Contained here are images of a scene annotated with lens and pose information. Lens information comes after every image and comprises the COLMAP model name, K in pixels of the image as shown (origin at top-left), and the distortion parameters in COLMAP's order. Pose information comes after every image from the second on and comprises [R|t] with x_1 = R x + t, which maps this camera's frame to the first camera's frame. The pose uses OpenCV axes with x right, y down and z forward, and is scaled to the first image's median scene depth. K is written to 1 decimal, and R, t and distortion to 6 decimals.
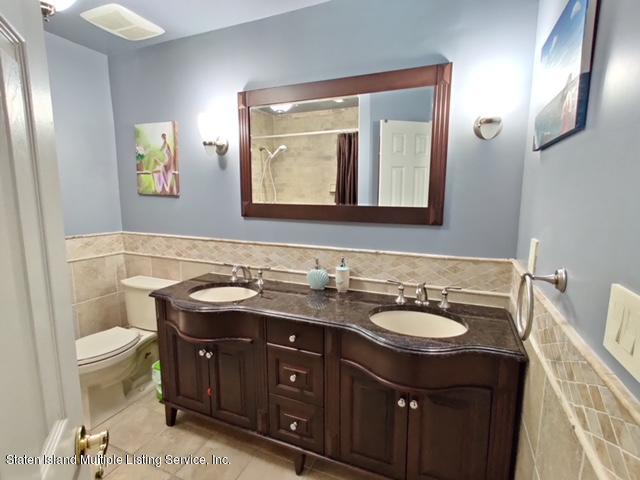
lens RADIAL K [[321.3, 0, 320.0], [0, 321.3, 240.9], [0, 0, 1]] dist [0.005352, 0.001199]
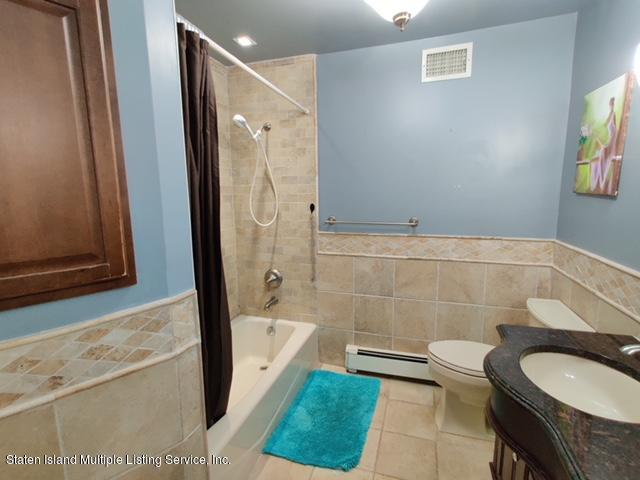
lens RADIAL K [[321.3, 0, 318.6], [0, 321.3, 240.0], [0, 0, 1]] dist [0.005352, 0.001199]
pose [[0.079285, 0.145074, -0.986239, 0.132972], [-0.124993, 0.982992, 0.134548, -0.068994], [0.988985, 0.112606, 0.096070, 0.385275]]
